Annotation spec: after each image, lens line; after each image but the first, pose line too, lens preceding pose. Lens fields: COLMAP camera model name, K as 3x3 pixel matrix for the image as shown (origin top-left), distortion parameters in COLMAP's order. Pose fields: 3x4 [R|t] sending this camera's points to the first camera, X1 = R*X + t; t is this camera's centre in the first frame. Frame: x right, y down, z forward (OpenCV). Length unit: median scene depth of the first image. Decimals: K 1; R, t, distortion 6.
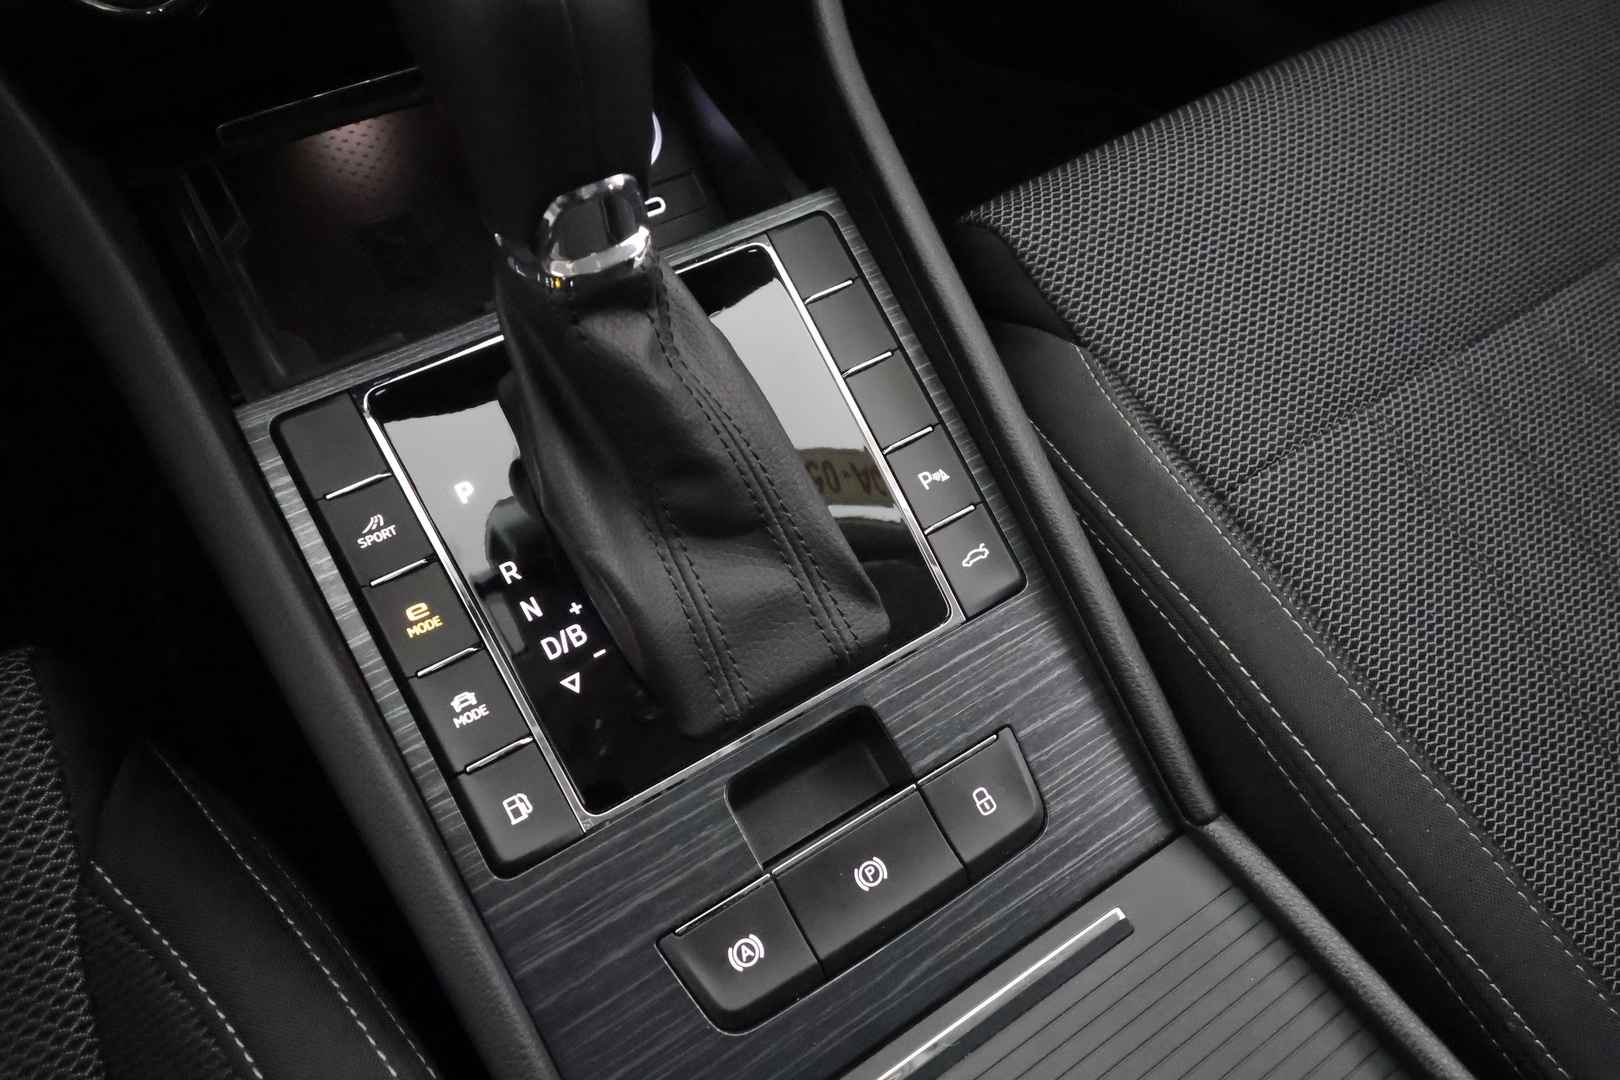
lens RADIAL K [[1098.6, 0, 806.1], [0, 1098.6, 544.0], [0, 0, 1]] dist [0.003041, -0.002051]
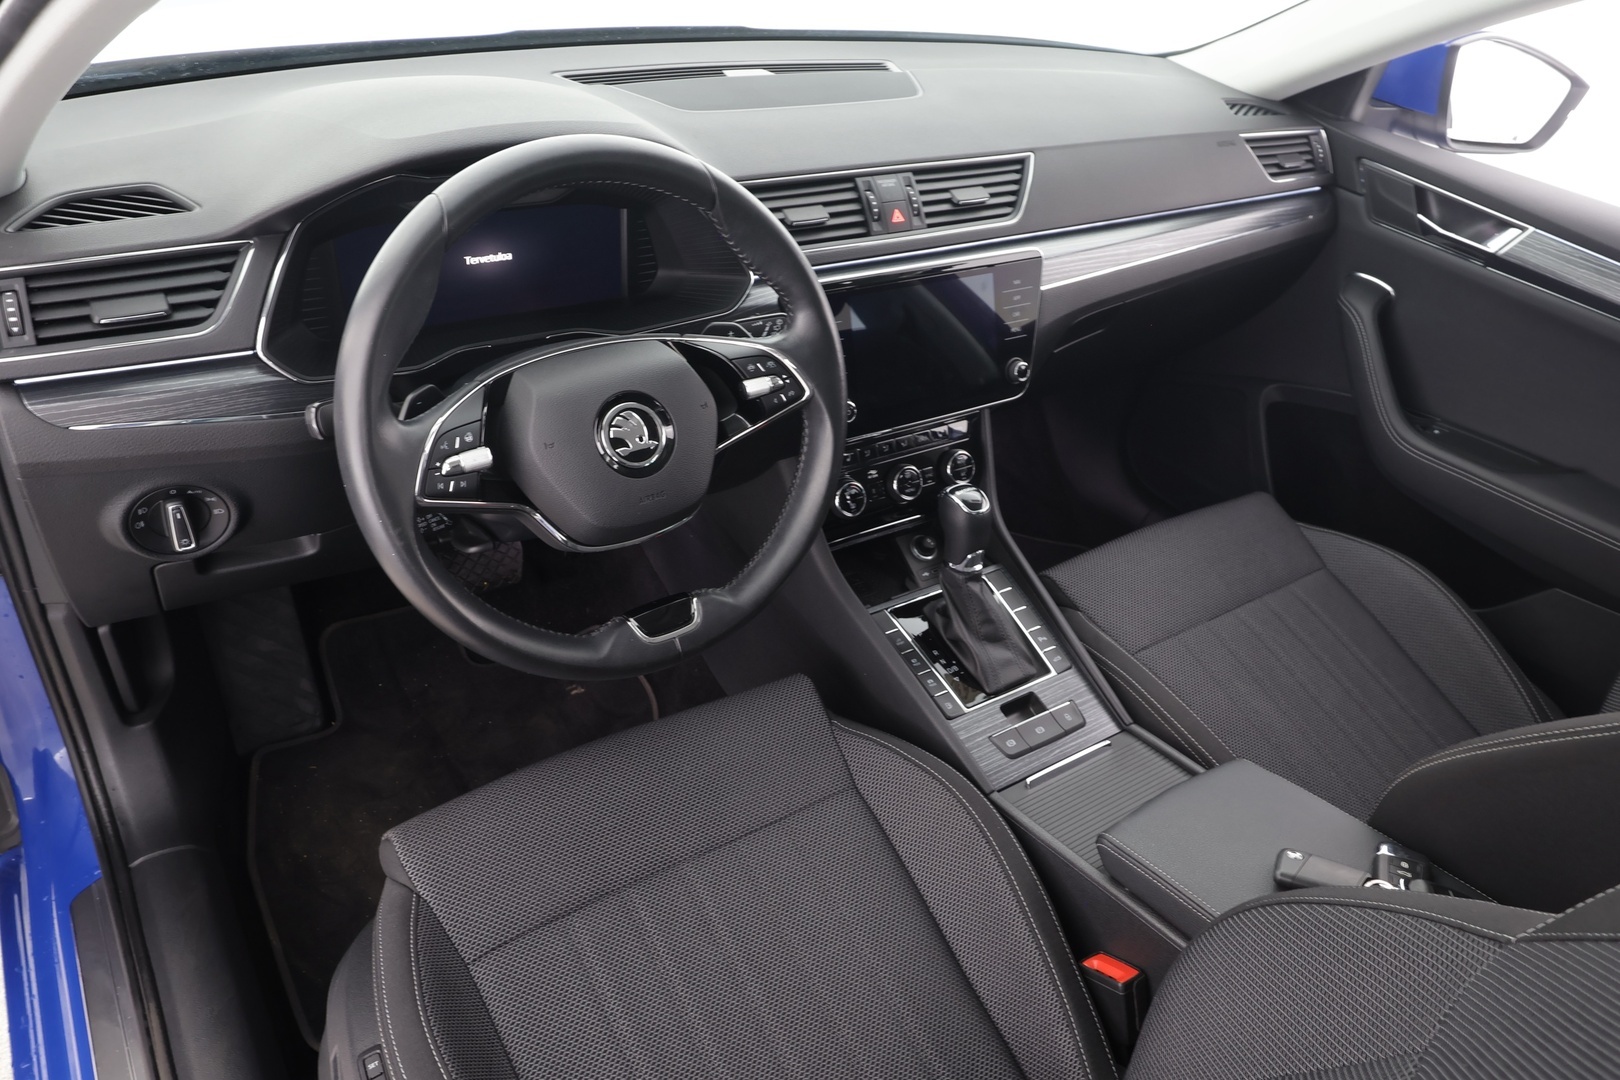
lens RADIAL K [[1098.6, 0, 797.0], [0, 1098.6, 544.7], [0, 0, 1]] dist [0.003041, -0.002051]
pose [[0.999782, 0.008618, 0.019036, -0.763967], [-0.000542, 0.921382, -0.388659, 1.065910], [-0.020889, 0.388564, 0.921185, -2.402885]]
